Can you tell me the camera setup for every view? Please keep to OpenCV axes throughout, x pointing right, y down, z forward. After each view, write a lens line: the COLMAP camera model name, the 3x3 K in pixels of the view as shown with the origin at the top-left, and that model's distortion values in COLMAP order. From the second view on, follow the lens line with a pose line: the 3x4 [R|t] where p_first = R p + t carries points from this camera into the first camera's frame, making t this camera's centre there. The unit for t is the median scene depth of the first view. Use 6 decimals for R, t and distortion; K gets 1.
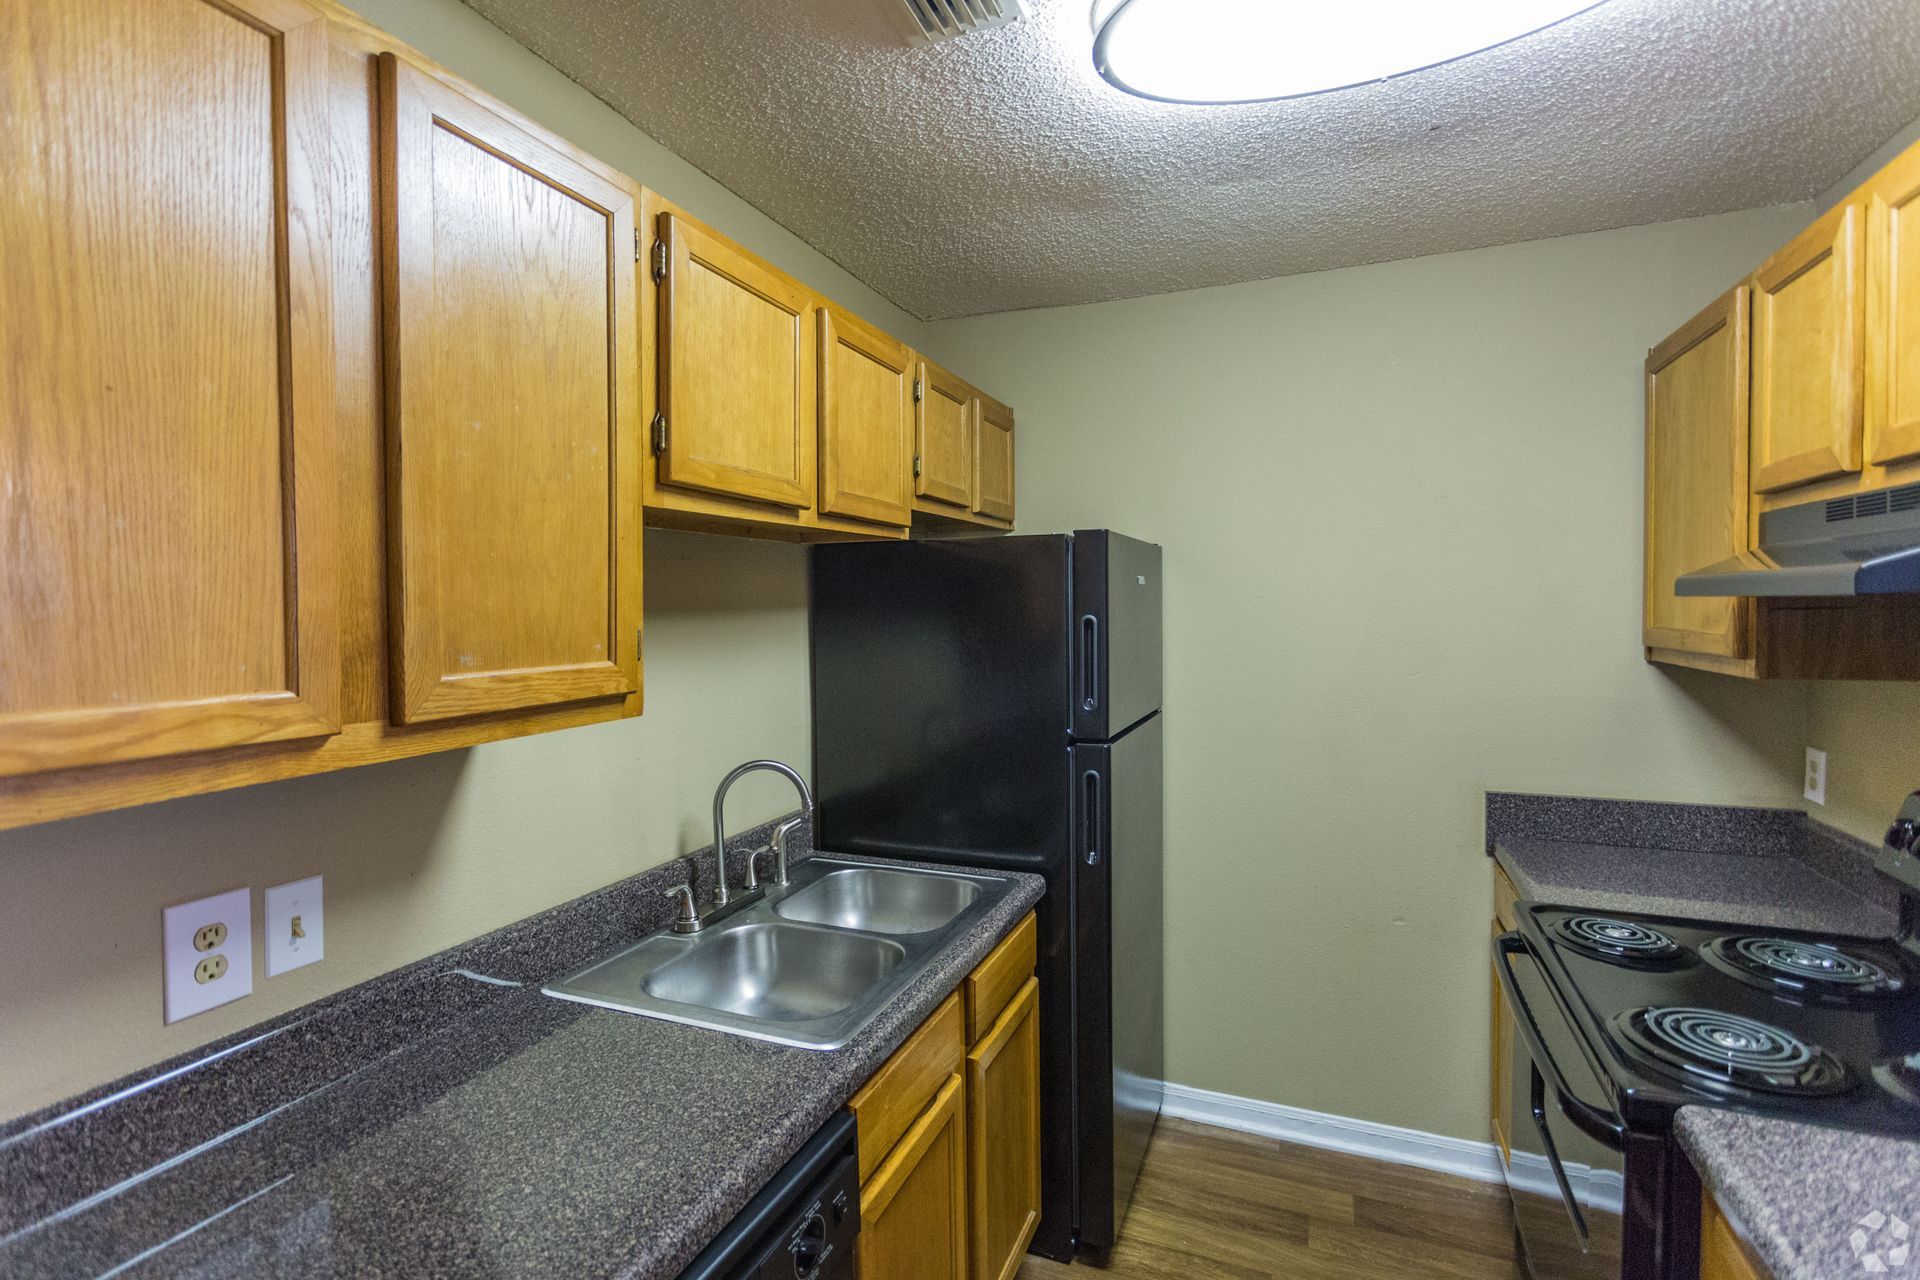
lens RADIAL K [[912.3, 0, 970.9], [0, 912.3, 633.7], [0, 0, 1]] dist [0.000552, 0.000903]
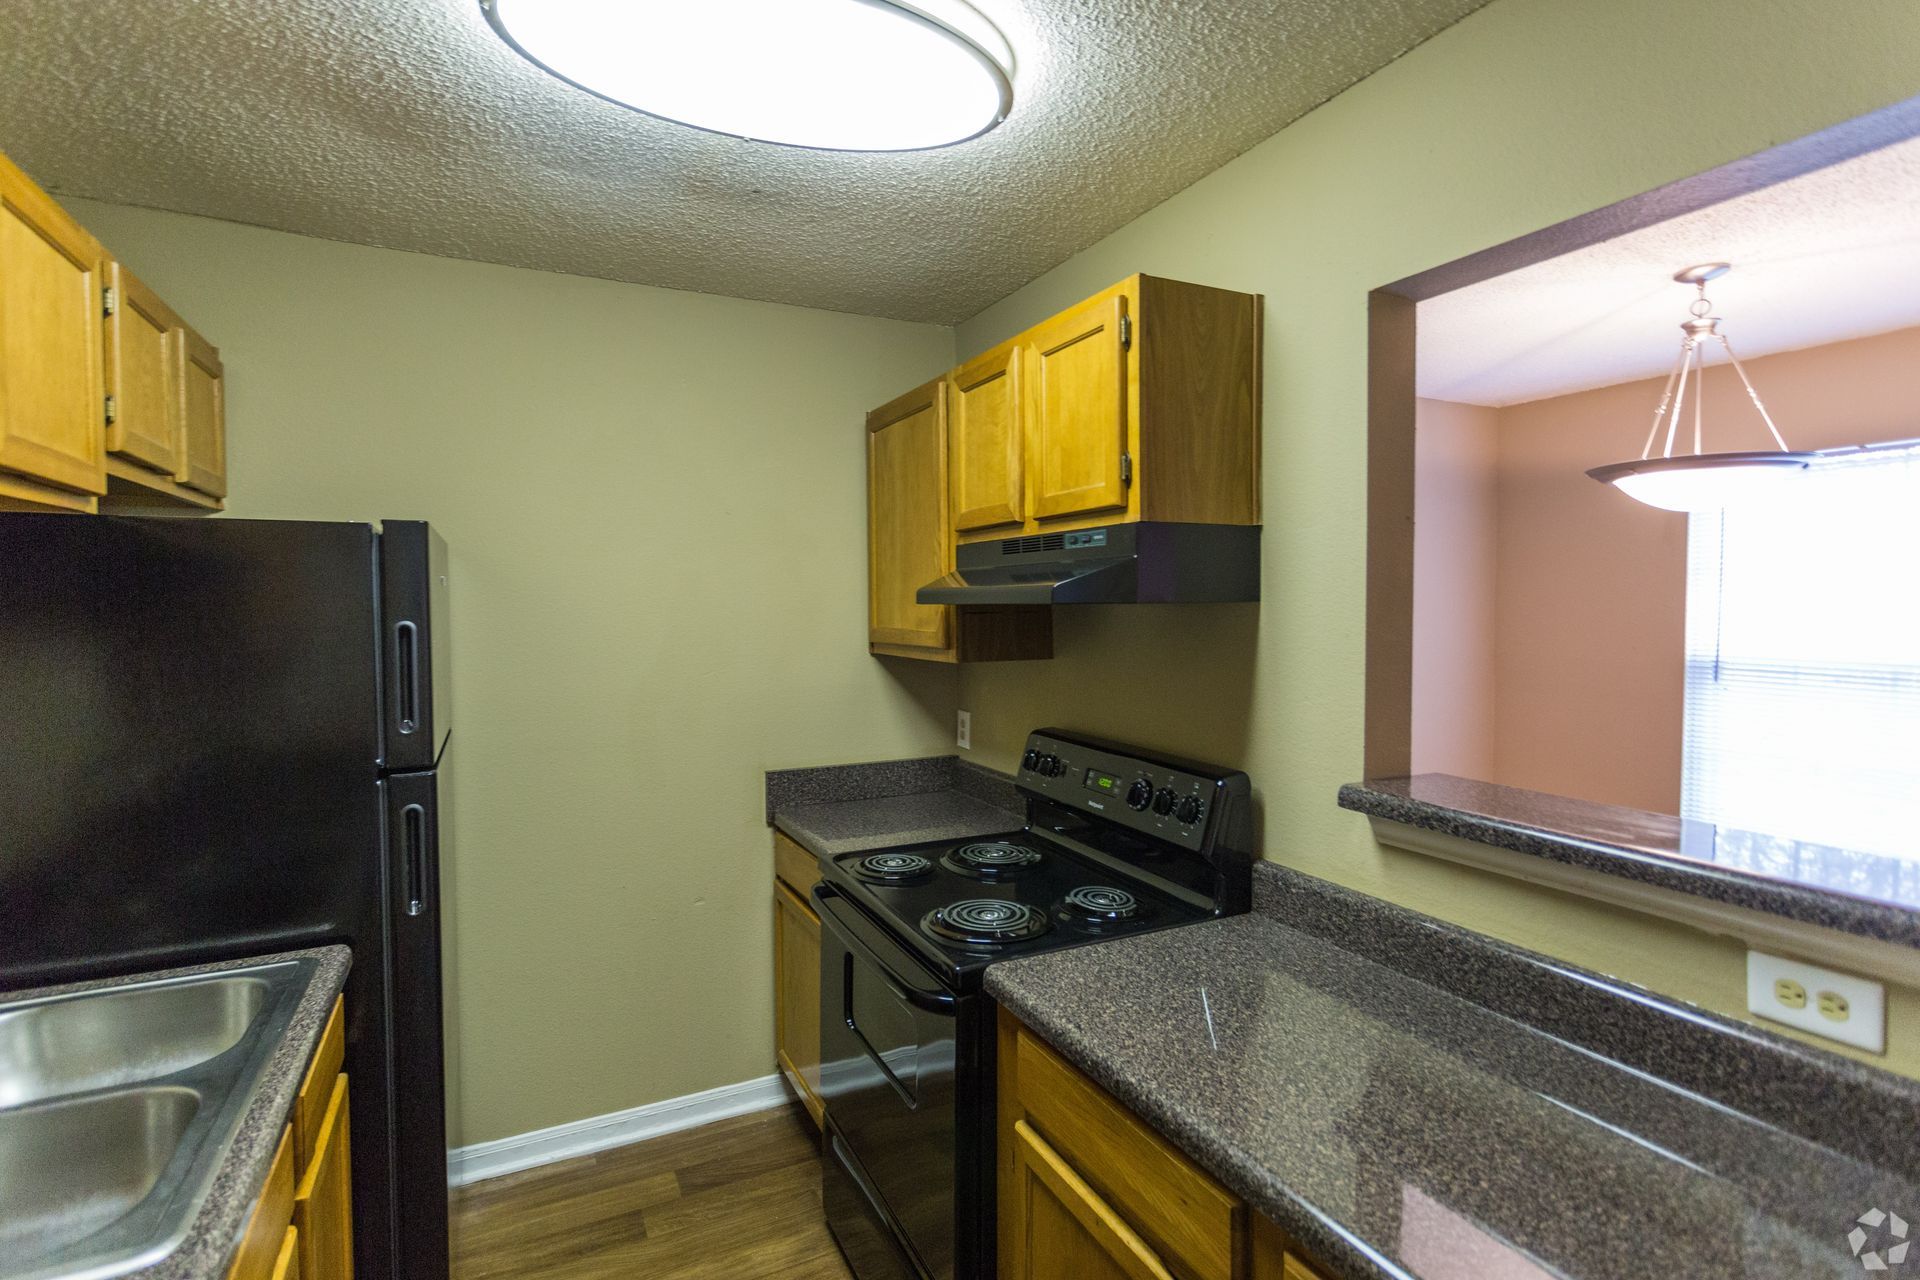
lens RADIAL K [[912.3, 0, 970.9], [0, 912.3, 633.7], [0, 0, 1]] dist [0.000552, 0.000903]
pose [[0.657823, -0.017900, 0.752960, -0.164259], [0.021768, 0.999752, 0.004750, -0.001583], [-0.752858, 0.013266, 0.658050, 0.051309]]
